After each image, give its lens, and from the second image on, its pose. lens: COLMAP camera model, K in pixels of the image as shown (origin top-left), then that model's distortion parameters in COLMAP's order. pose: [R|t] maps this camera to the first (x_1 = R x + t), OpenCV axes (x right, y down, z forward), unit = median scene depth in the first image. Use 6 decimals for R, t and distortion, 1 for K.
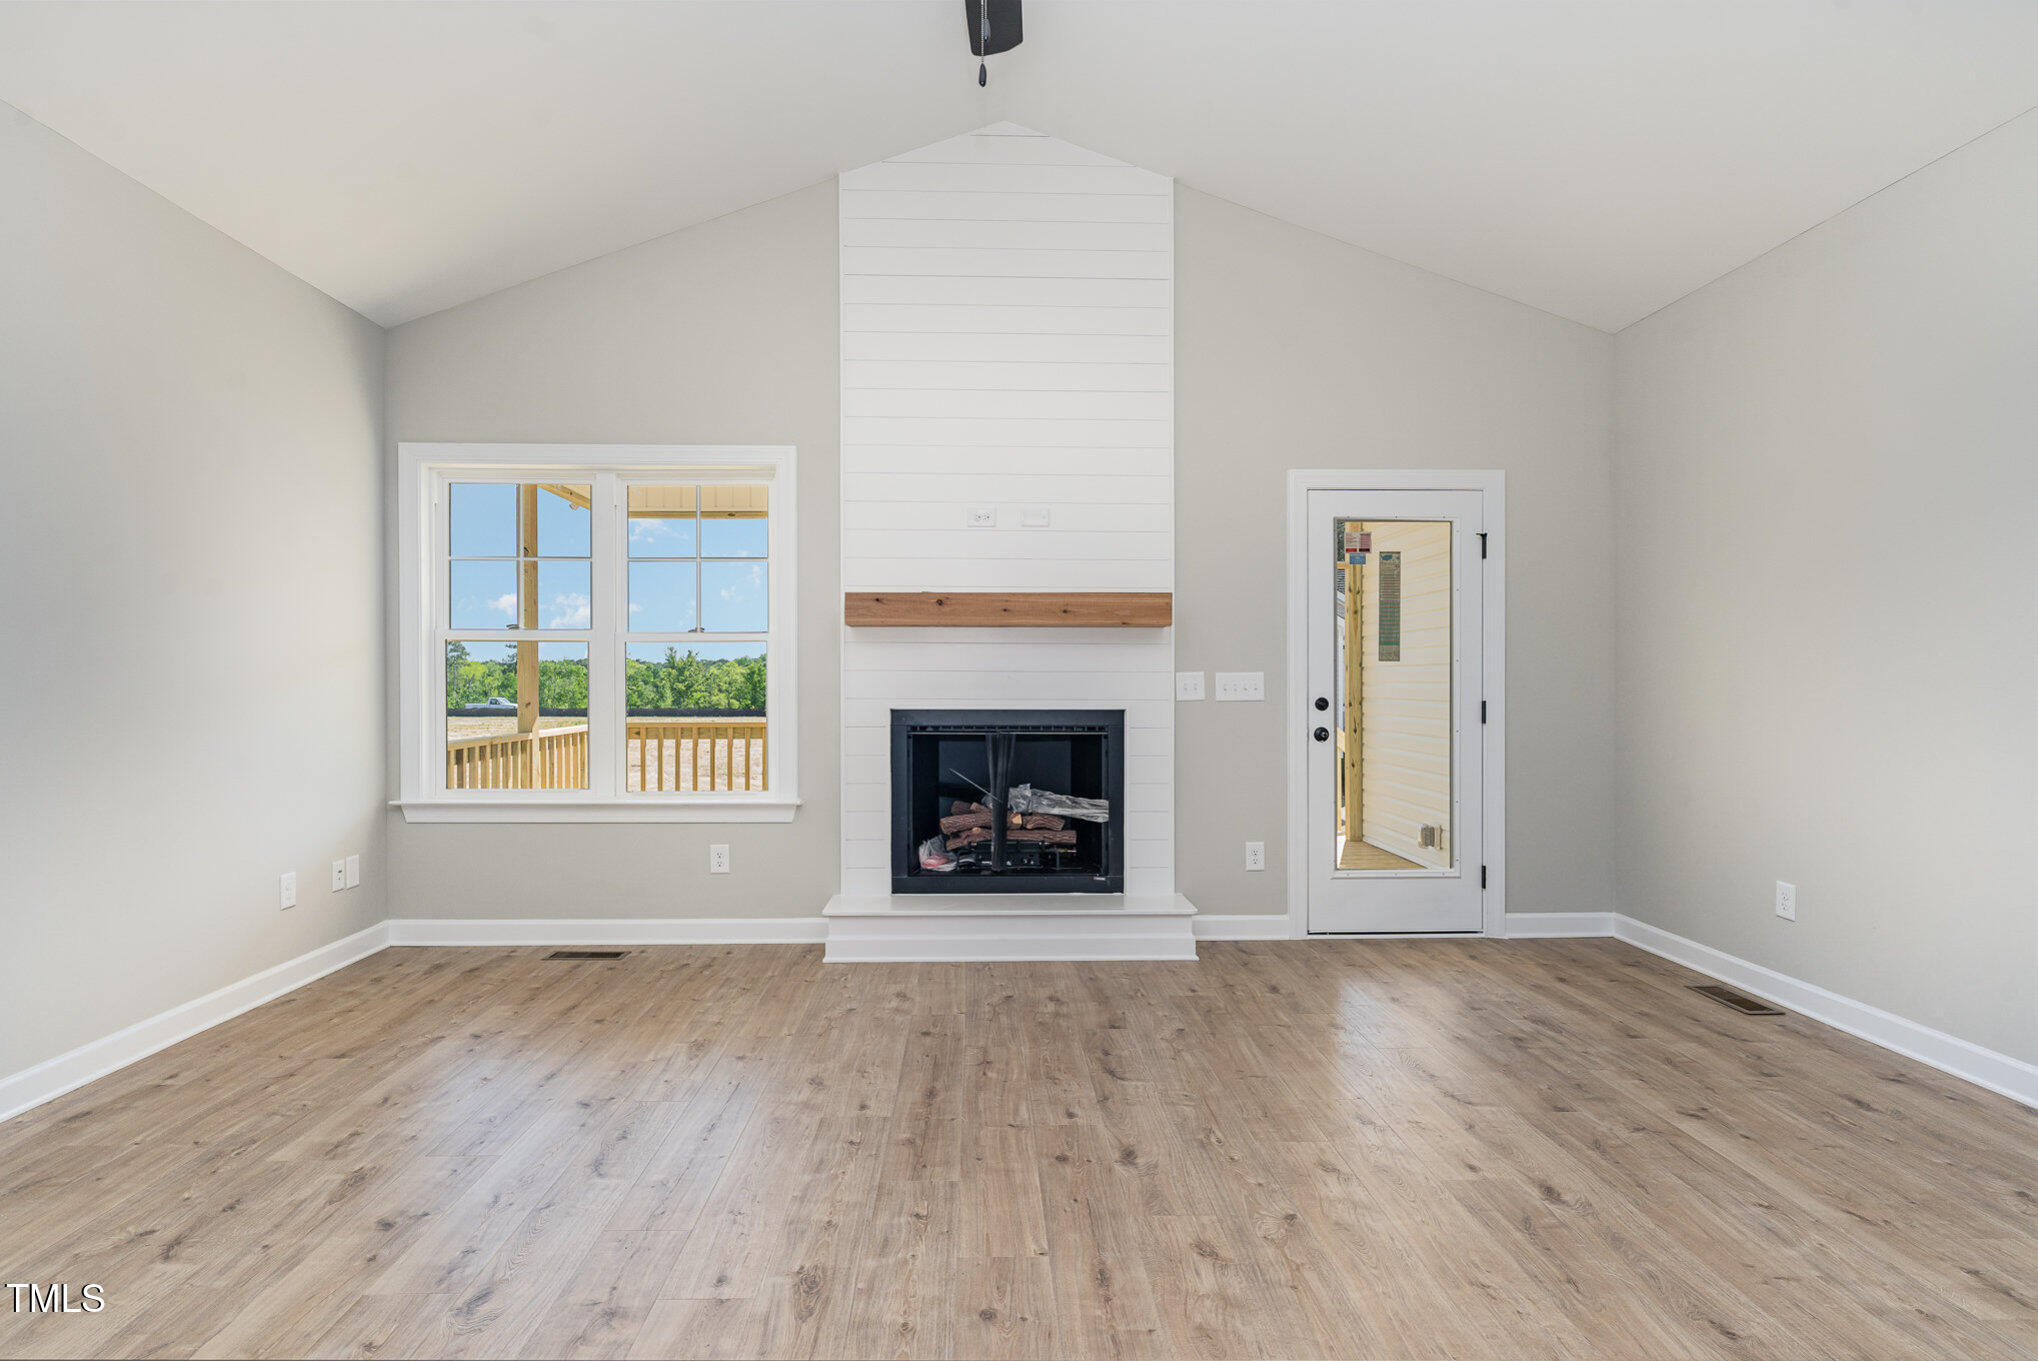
lens RADIAL K [[1023.5, 0, 987.8], [0, 1023.5, 682.8], [0, 0, 1]] dist [0.003375, -0.000715]
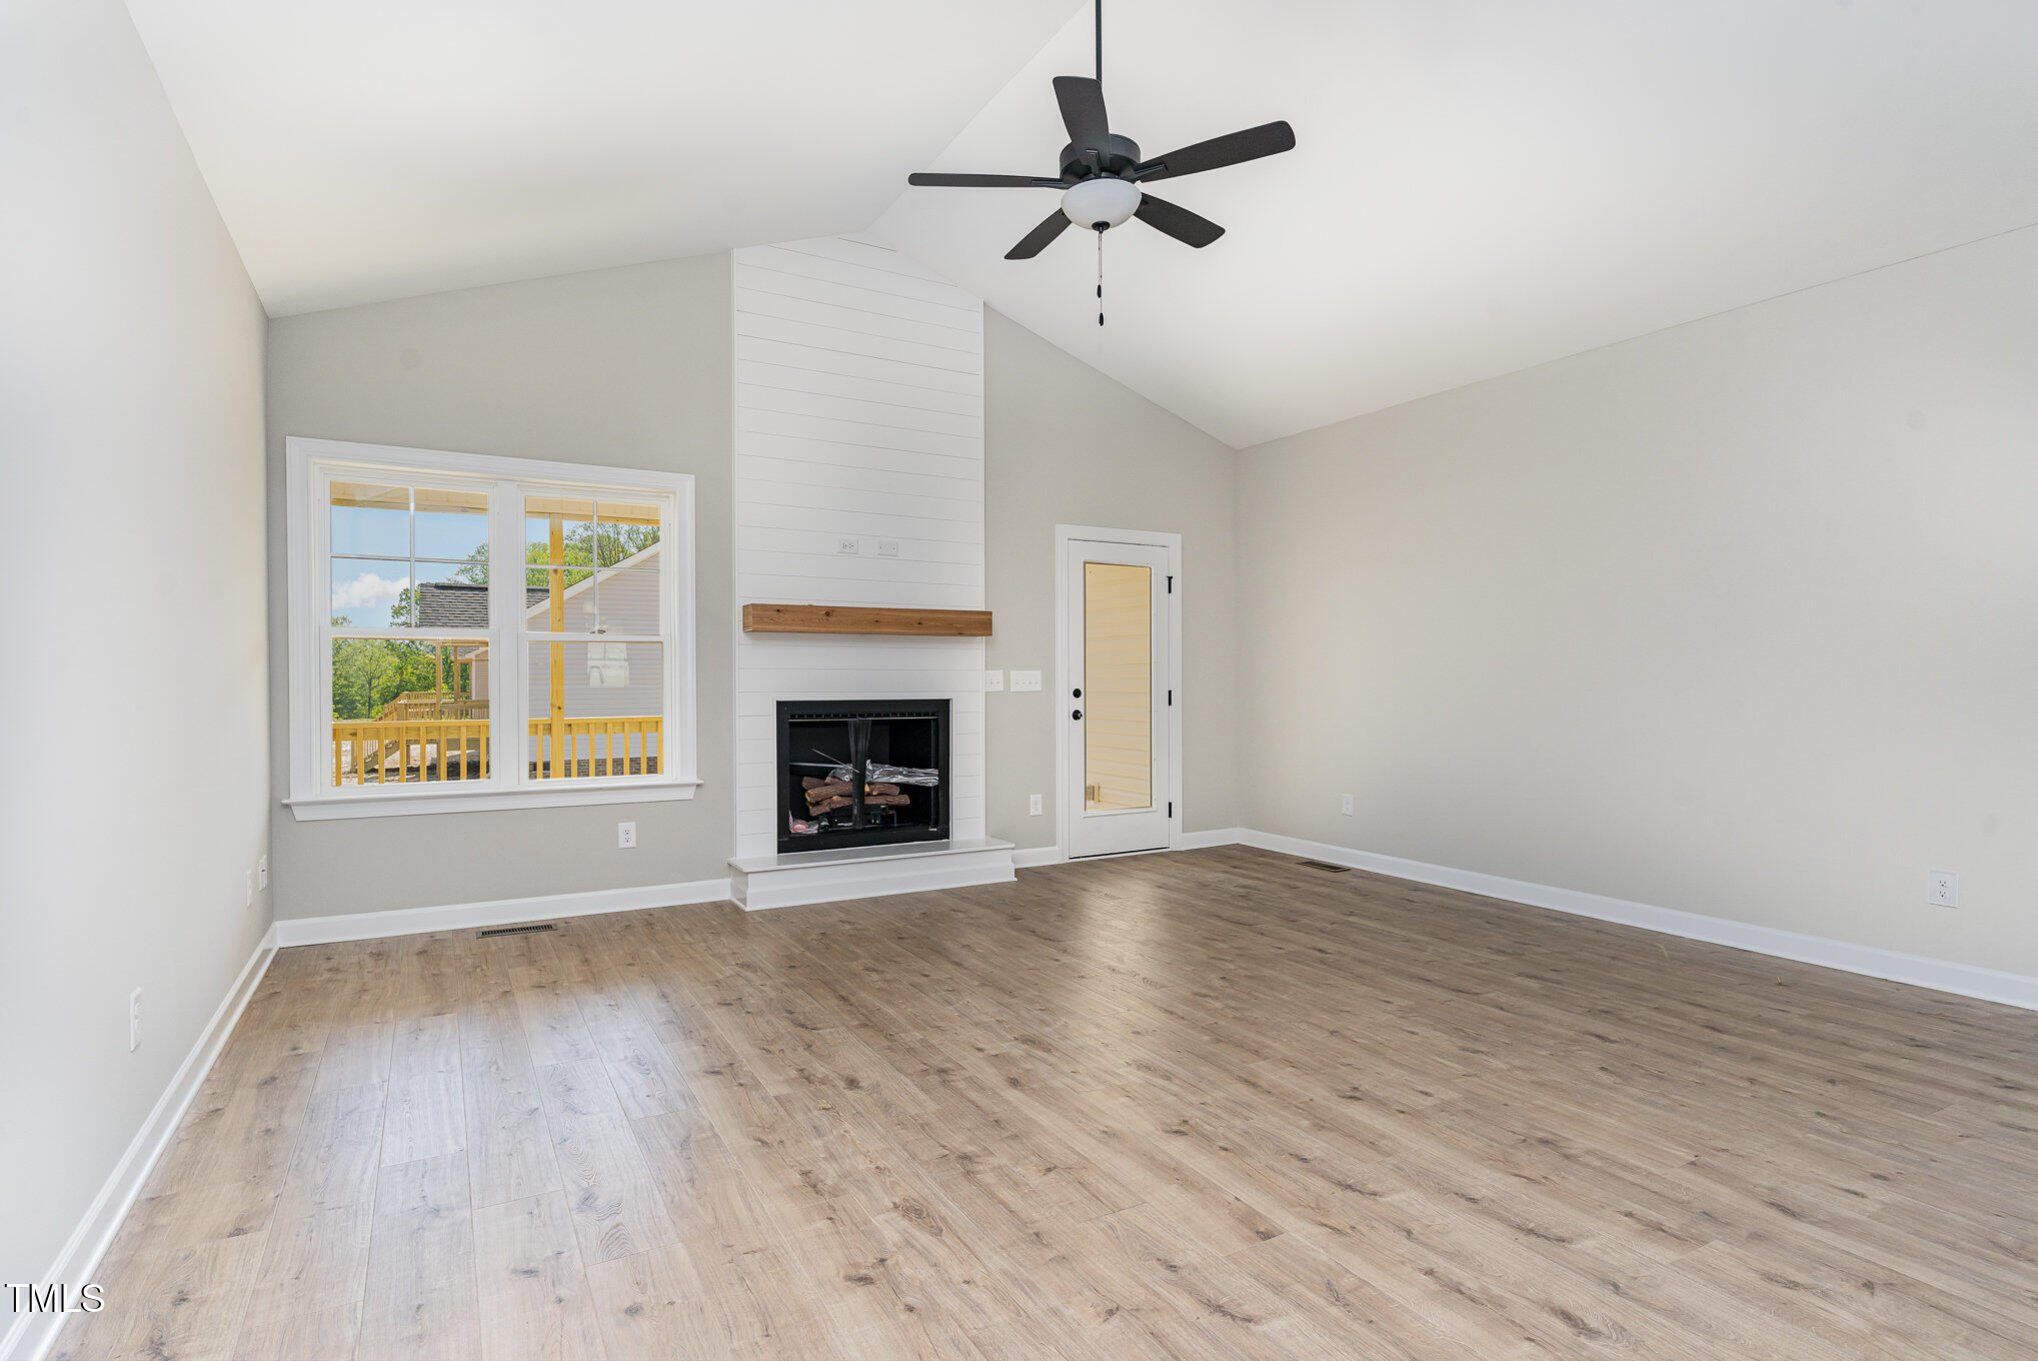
lens RADIAL K [[1023.5, 0, 1001.0], [0, 1023.5, 684.8], [0, 0, 1]] dist [0.003375, -0.000715]
pose [[0.883975, -0.005087, 0.467507, -0.428724], [0.002622, 0.999979, 0.005923, 0.000418], [-0.467527, -0.004010, 0.883970, -0.190887]]
